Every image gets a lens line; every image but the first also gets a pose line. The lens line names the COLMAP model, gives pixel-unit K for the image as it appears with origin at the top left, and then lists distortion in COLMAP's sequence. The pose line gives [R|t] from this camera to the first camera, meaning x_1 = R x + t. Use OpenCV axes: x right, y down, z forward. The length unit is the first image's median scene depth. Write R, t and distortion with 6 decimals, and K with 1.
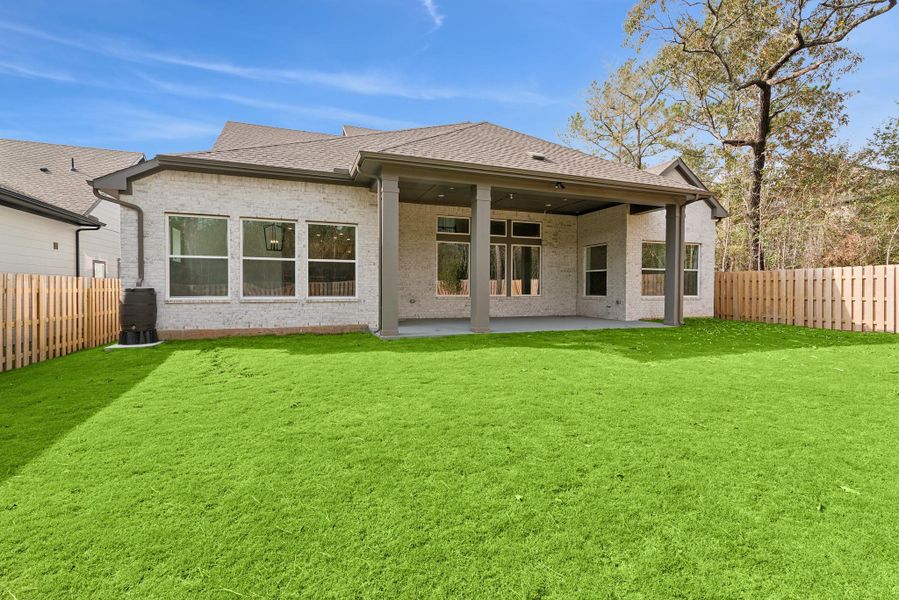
lens RADIAL K [[425.7, 0, 449.4], [0, 425.7, 297.5], [0, 0, 1]] dist [0.021659, 0.000686]
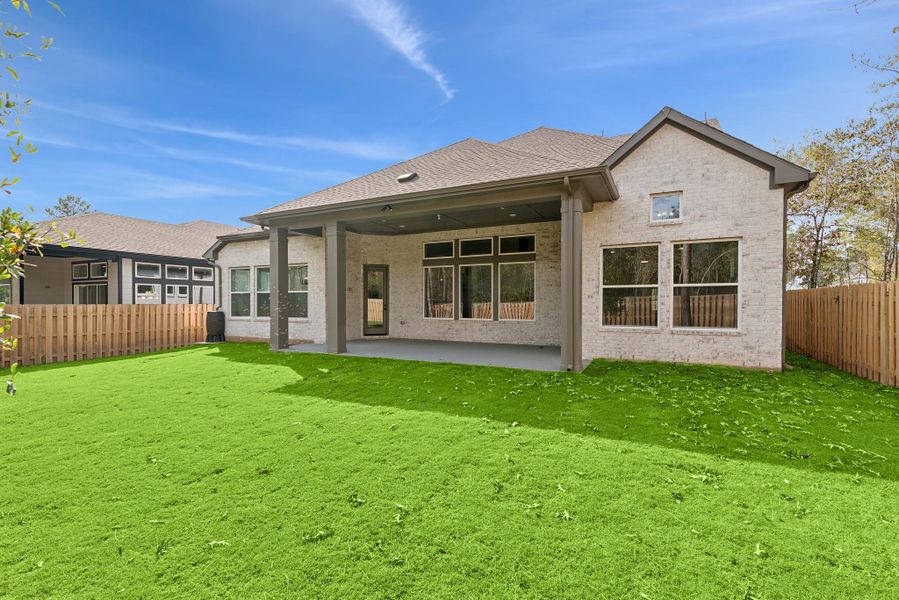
lens RADIAL K [[467.1, 0, 449.1], [0, 467.1, 302.6], [0, 0, 1]] dist [-0.006743, -0.000259]
pose [[0.653789, -0.020817, -0.756390, 0.846516], [-0.020869, 0.998745, -0.045525, 0.006071], [0.756389, 0.045548, 0.652534, 0.288061]]
